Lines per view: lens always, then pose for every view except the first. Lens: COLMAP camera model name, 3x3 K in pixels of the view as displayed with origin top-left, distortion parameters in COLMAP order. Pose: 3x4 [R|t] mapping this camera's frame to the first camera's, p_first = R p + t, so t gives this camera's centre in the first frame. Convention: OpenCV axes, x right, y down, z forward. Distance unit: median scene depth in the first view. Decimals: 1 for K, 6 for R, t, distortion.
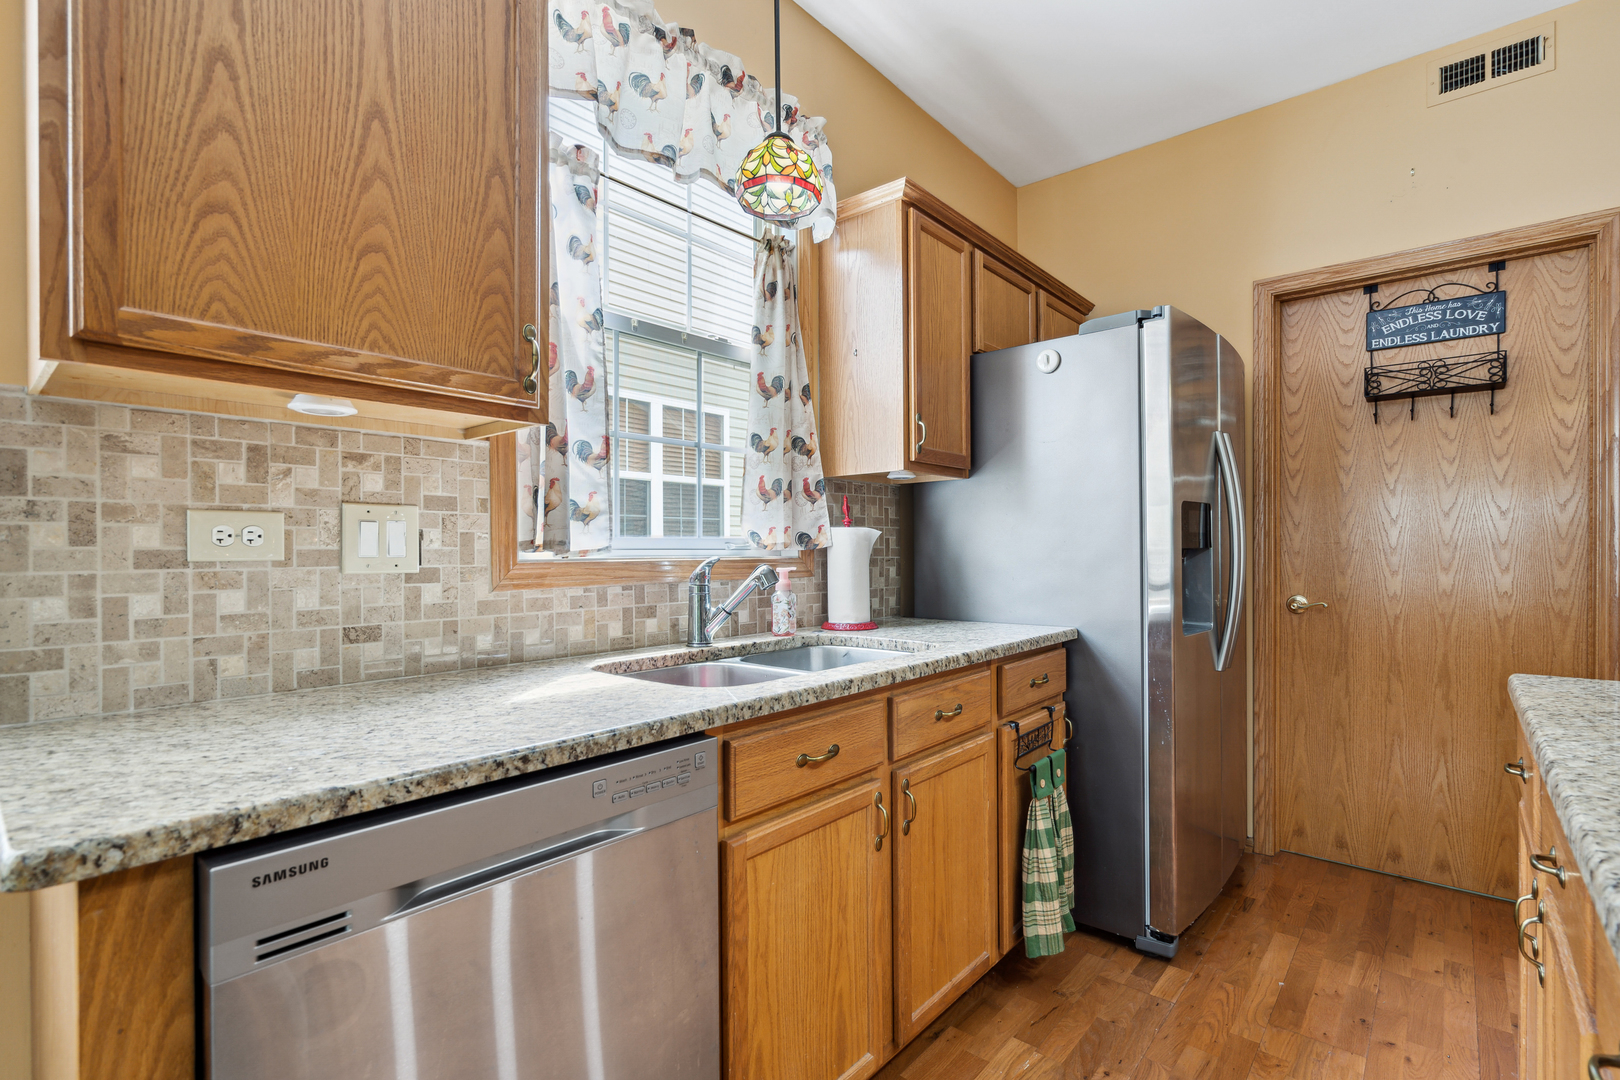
lens RADIAL K [[757.0, 0, 809.0], [0, 757.0, 547.9], [0, 0, 1]] dist [0.004926, 0.001511]
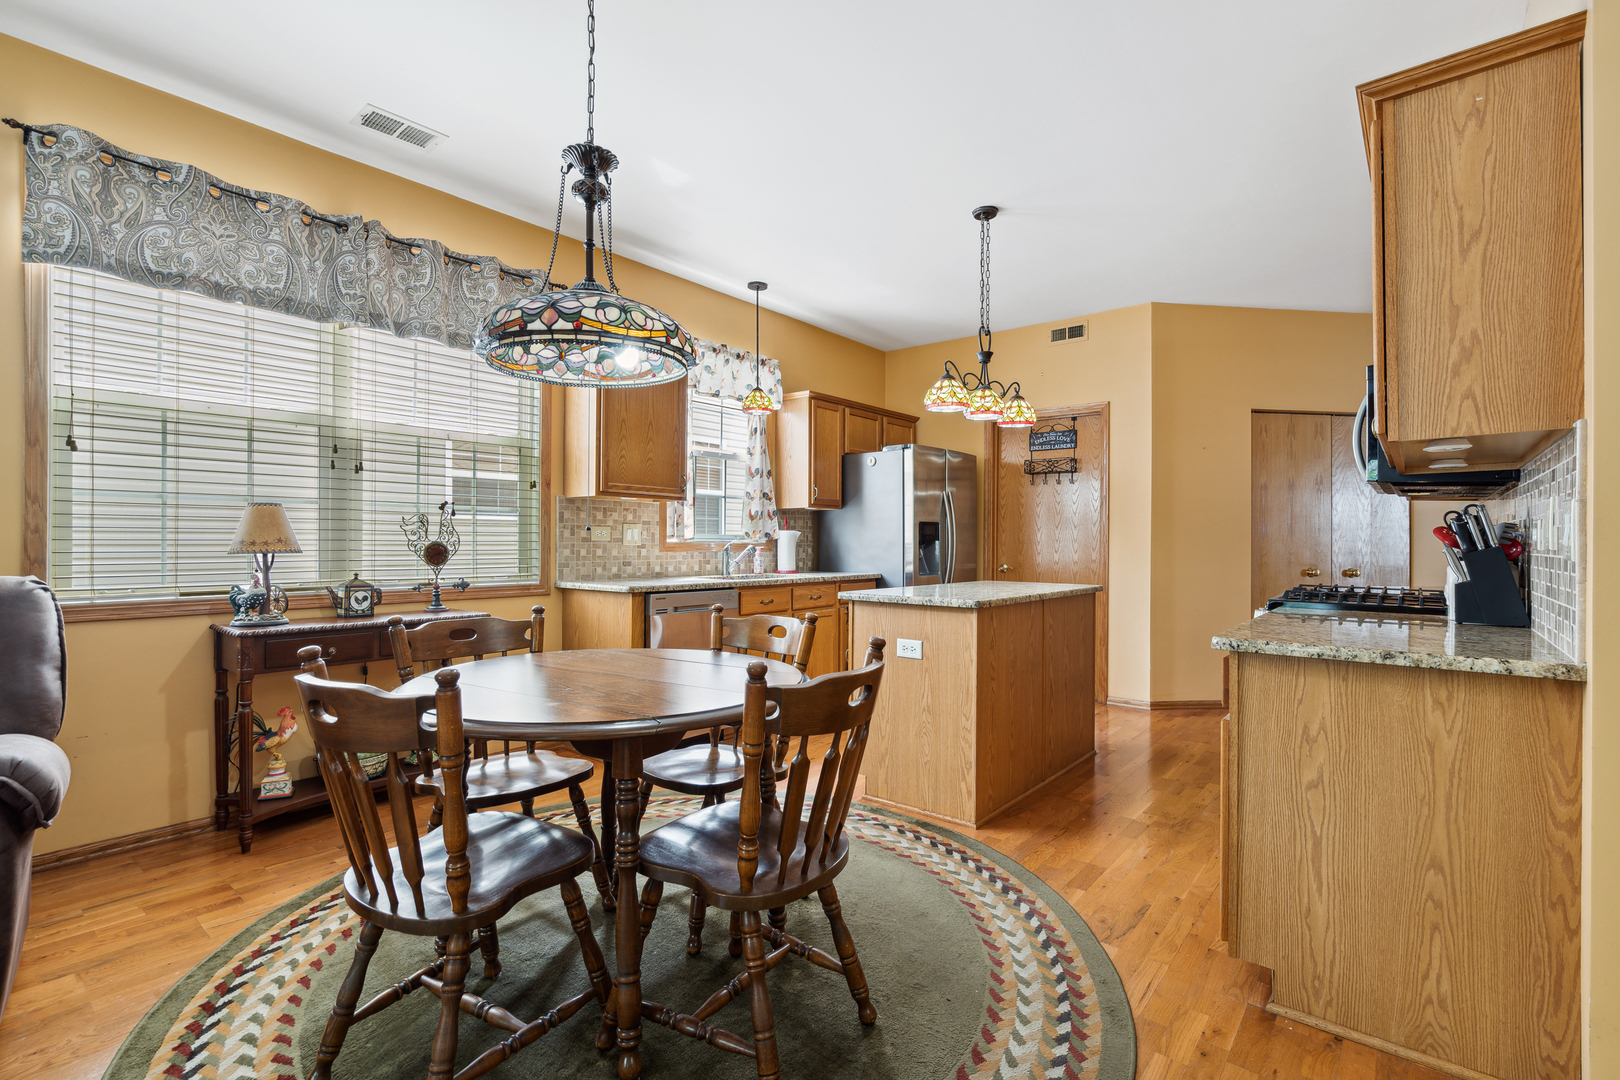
lens RADIAL K [[757.0, 0, 805.1], [0, 757.0, 541.9], [0, 0, 1]] dist [0.004926, 0.001511]
pose [[0.999865, 0.010366, 0.012765, 0.083474], [-0.010375, 0.999946, 0.000570, 0.006530], [-0.012758, -0.000702, 0.999918, -1.424419]]
